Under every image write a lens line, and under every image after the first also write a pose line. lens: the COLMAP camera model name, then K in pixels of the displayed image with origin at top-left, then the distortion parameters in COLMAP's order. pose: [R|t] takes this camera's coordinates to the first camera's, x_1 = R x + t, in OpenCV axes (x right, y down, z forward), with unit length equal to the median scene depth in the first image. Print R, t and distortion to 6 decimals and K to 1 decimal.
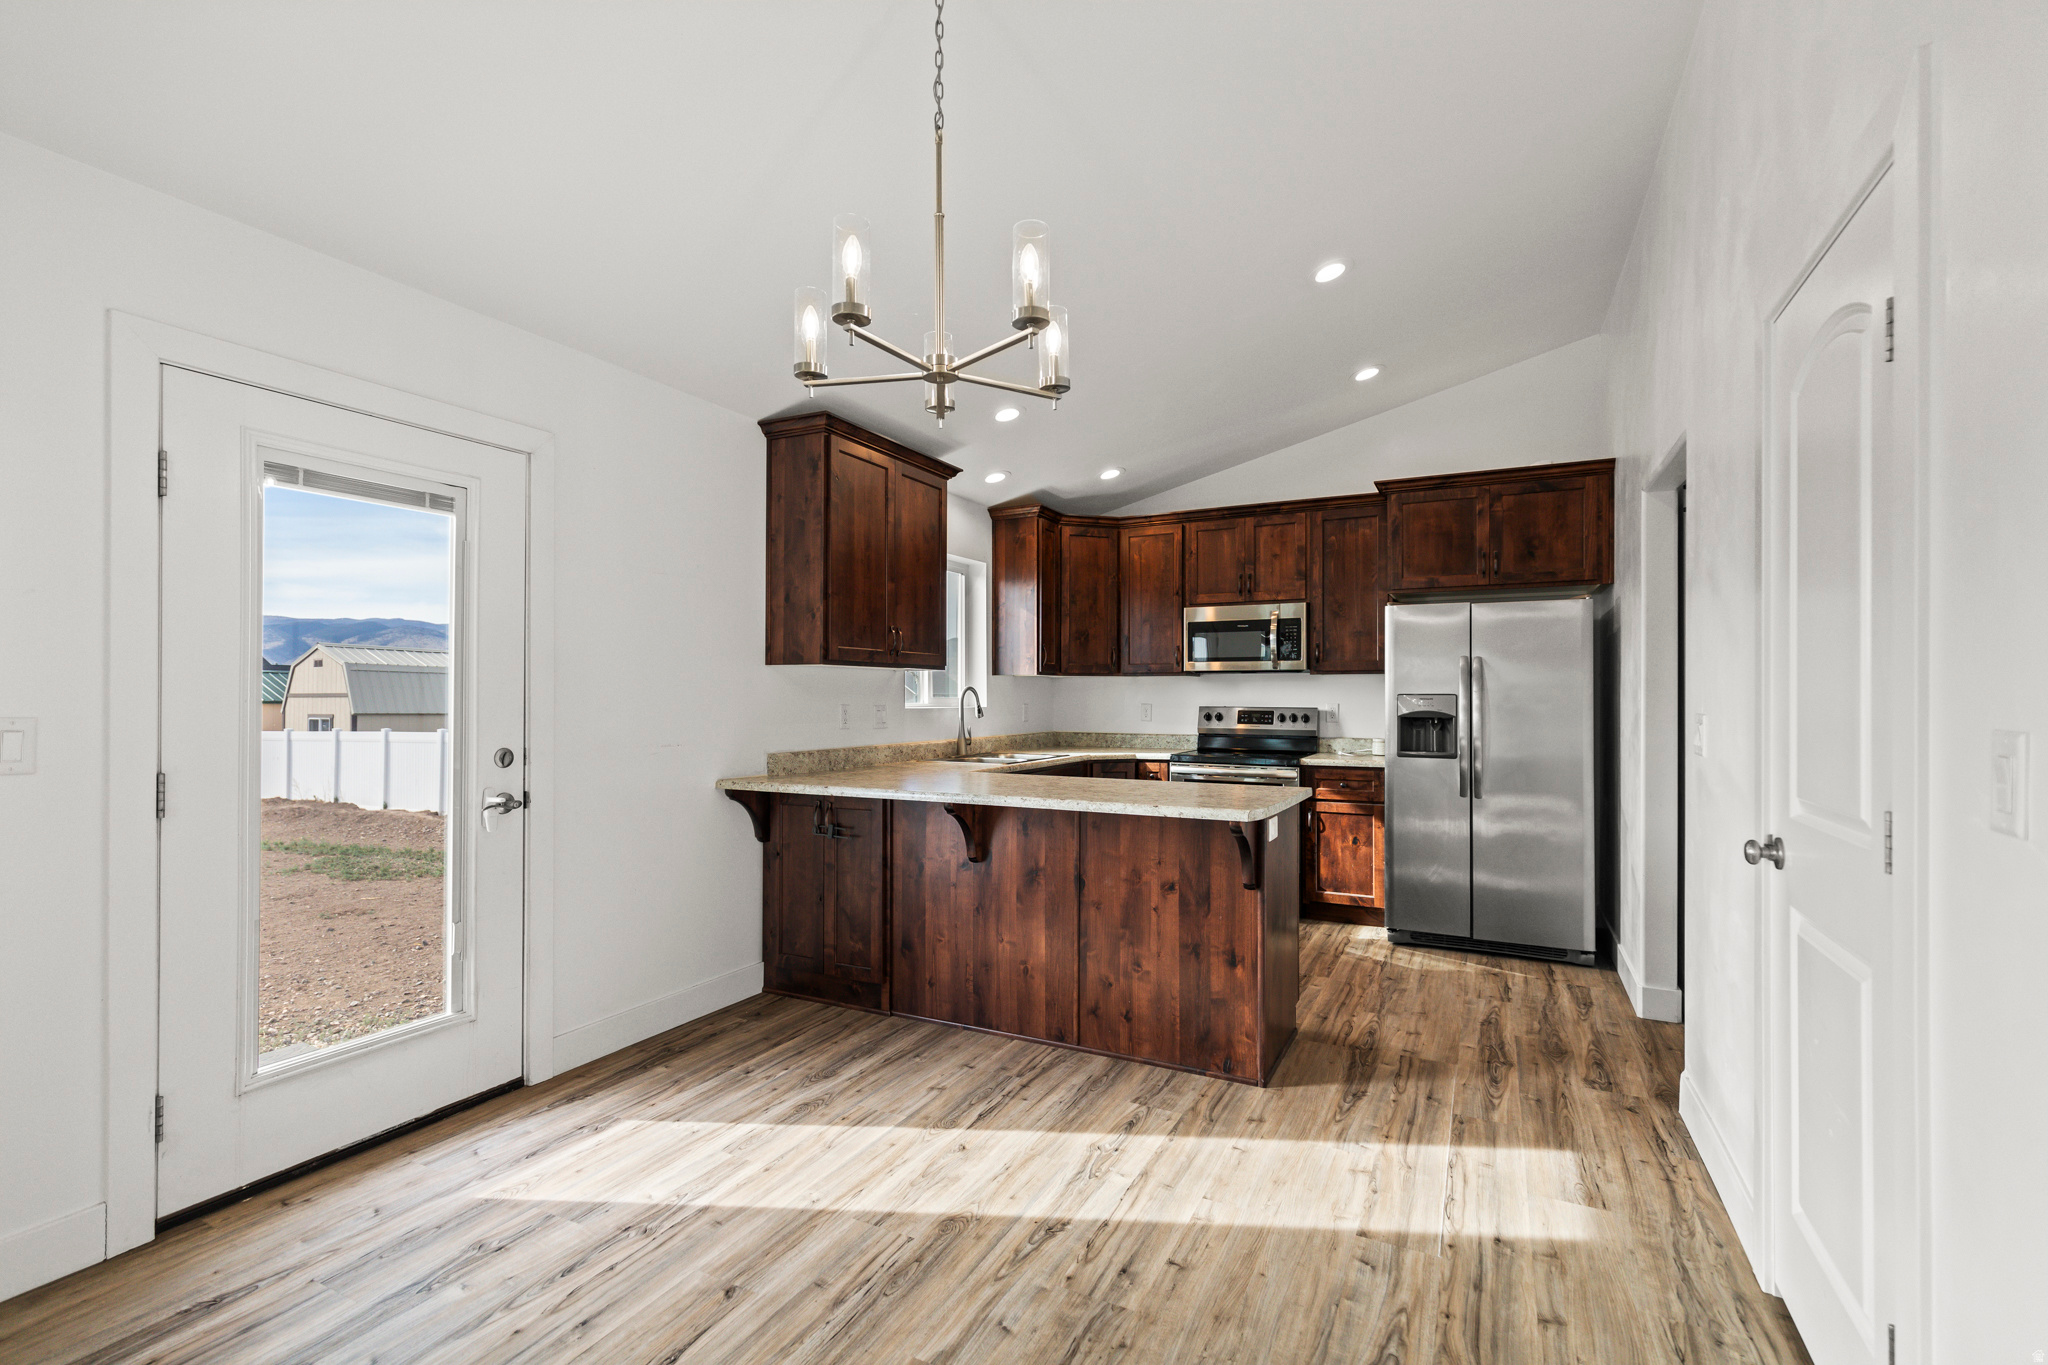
lens RADIAL K [[933.7, 0, 1022.0], [0, 933.7, 684.8], [0, 0, 1]] dist [0.012541, -0.002677]
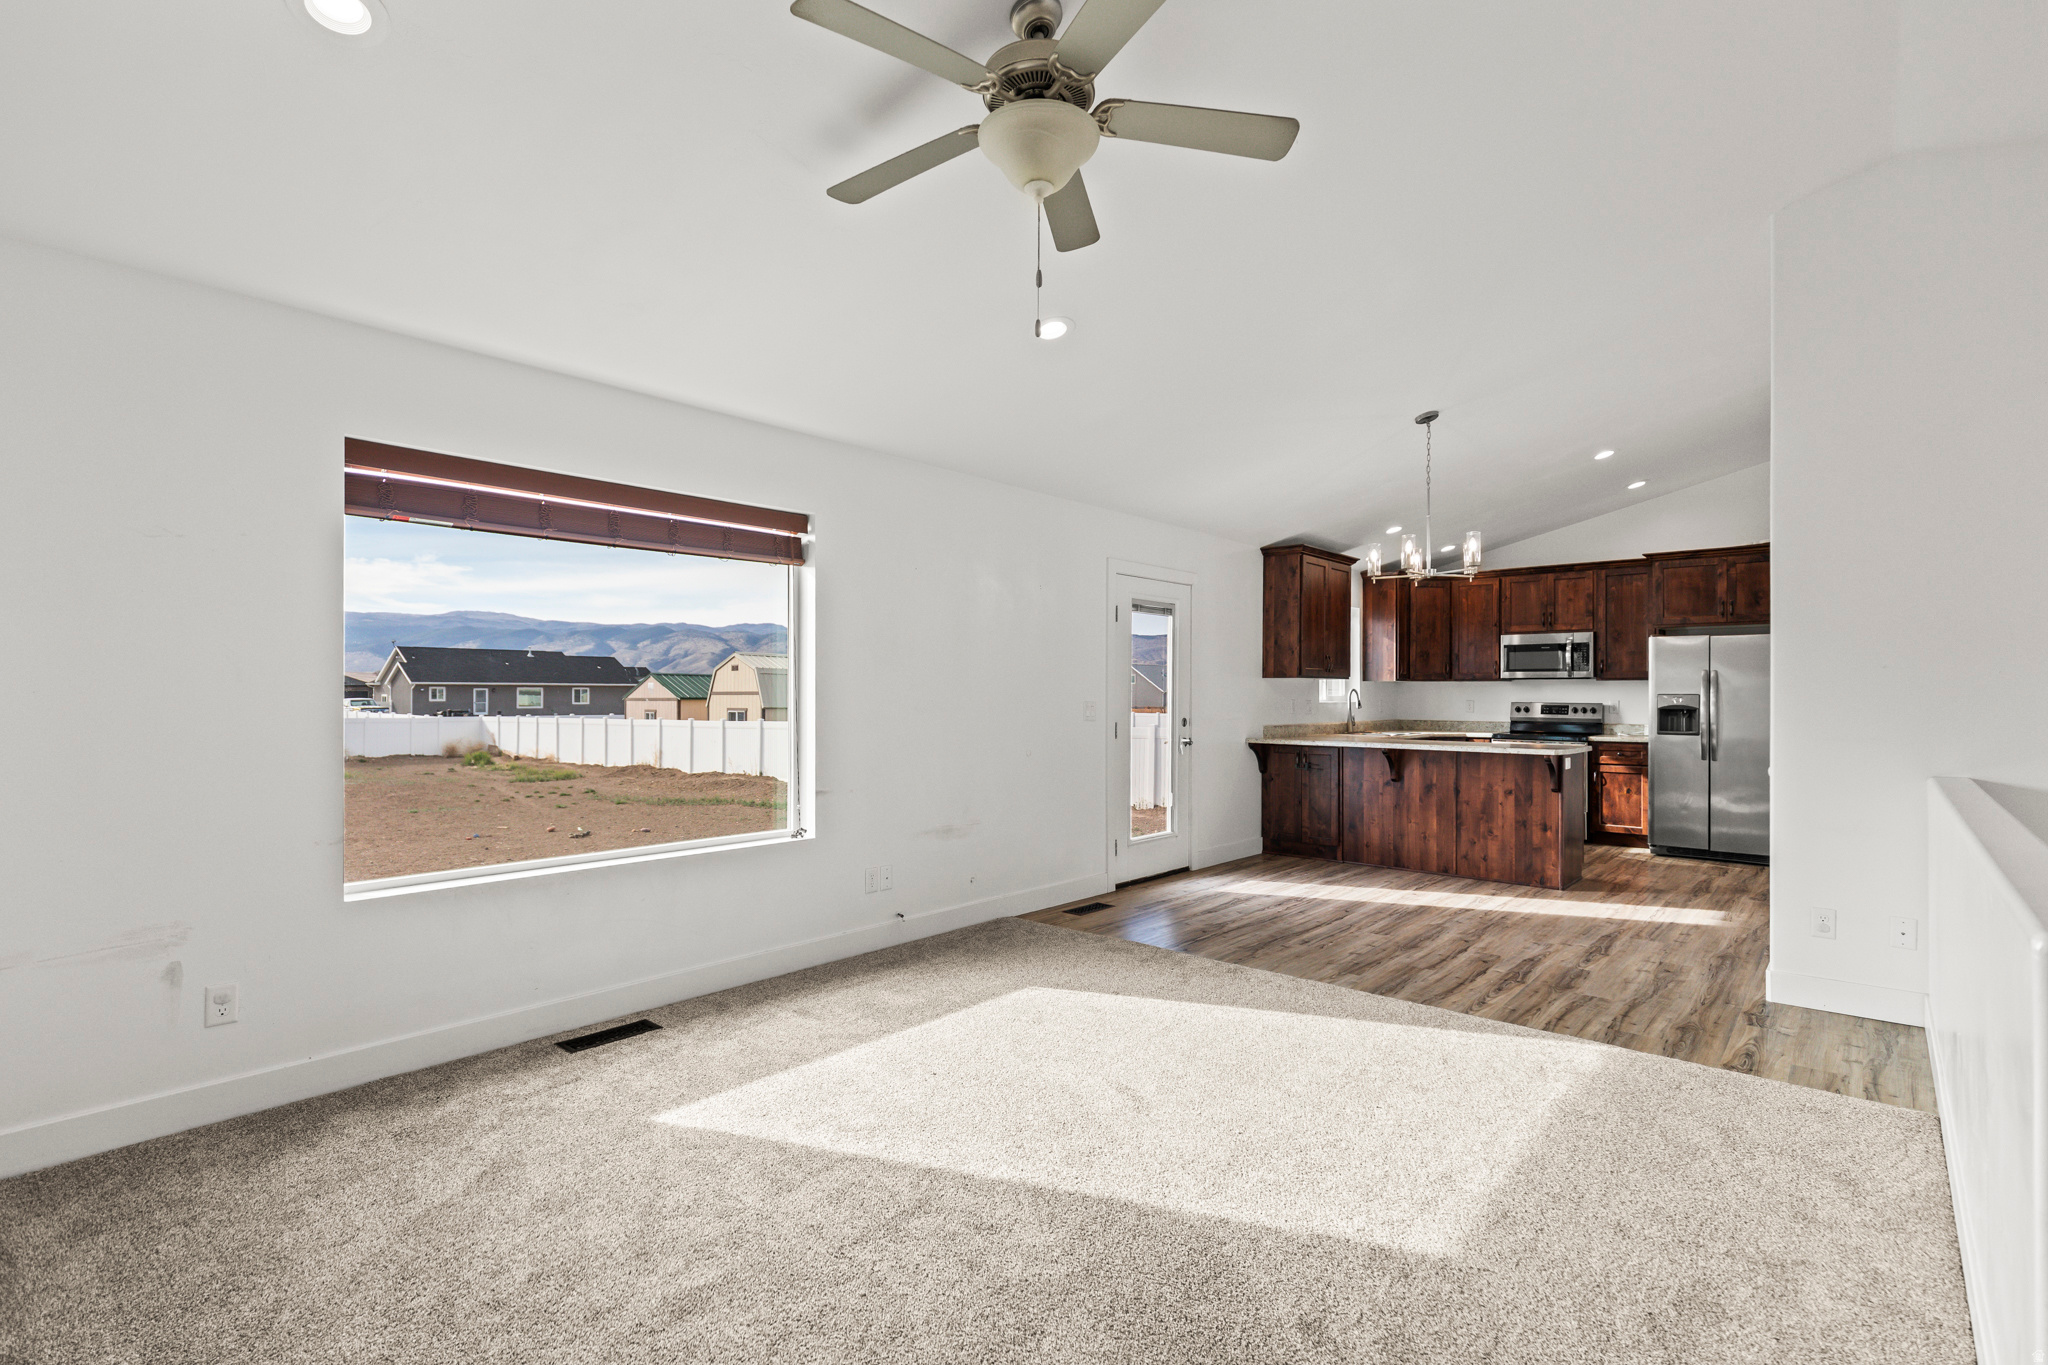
lens RADIAL K [[933.7, 0, 1039.0], [0, 933.7, 688.4], [0, 0, 1]] dist [0.012541, -0.002677]
pose [[0.968306, 0.000142, -0.249766, -0.220594], [0.001207, 0.999985, 0.005249, -0.009045], [0.249764, -0.005384, 0.968292, -0.827703]]
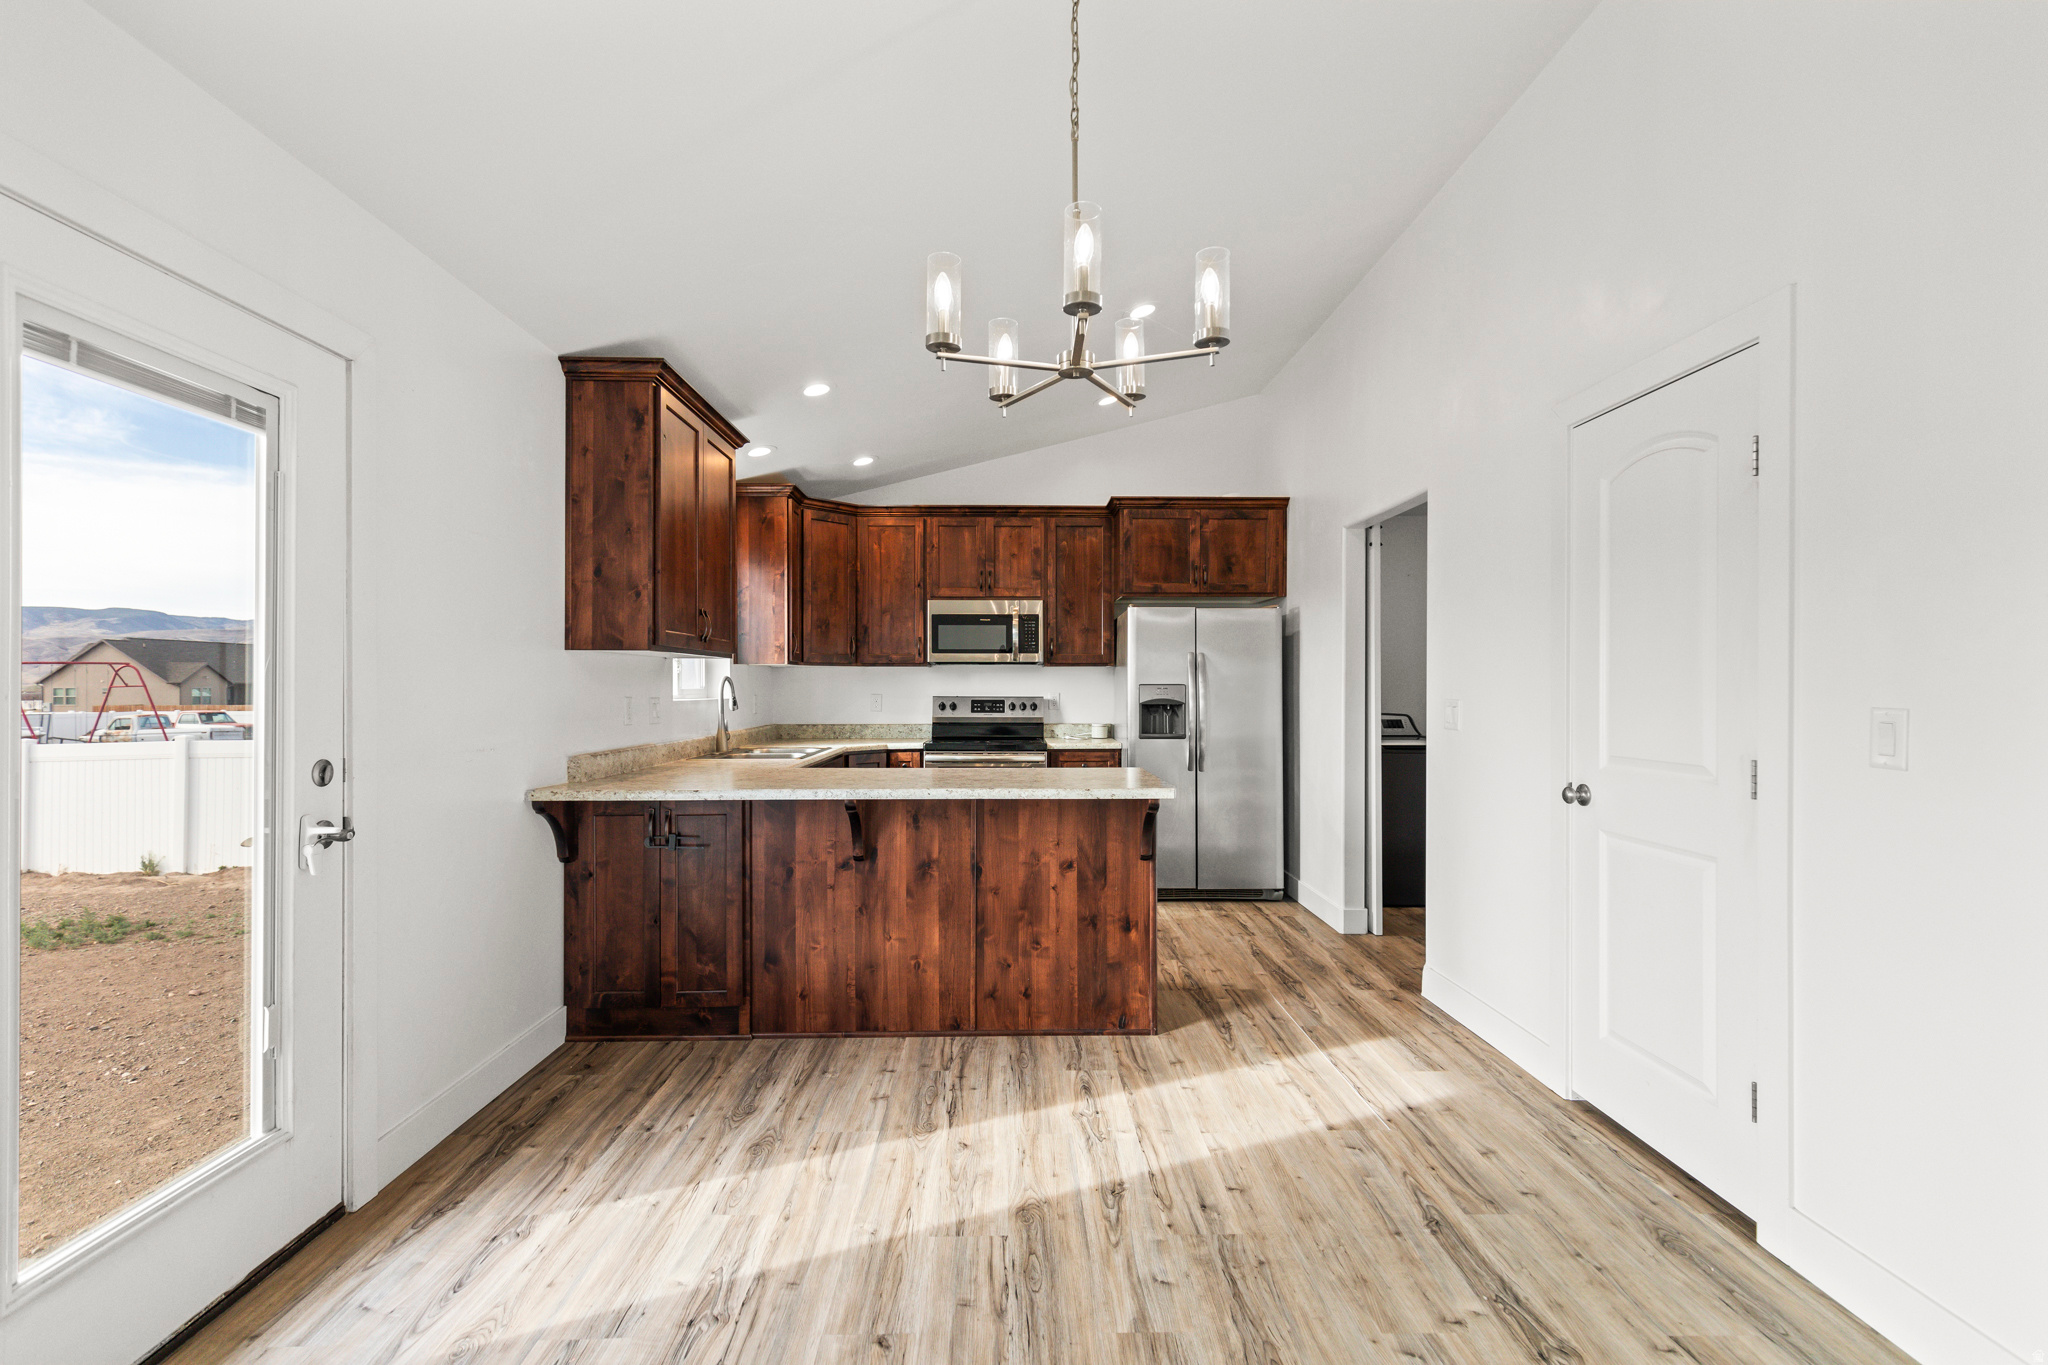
lens RADIAL K [[933.7, 0, 1035.7], [0, 933.7, 678.9], [0, 0, 1]] dist [0.012541, -0.002677]
pose [[0.877147, 0.002399, 0.480217, -0.280747], [-0.004759, 0.999982, 0.003697, -0.000392], [-0.480199, -0.005528, 0.877142, 0.060283]]
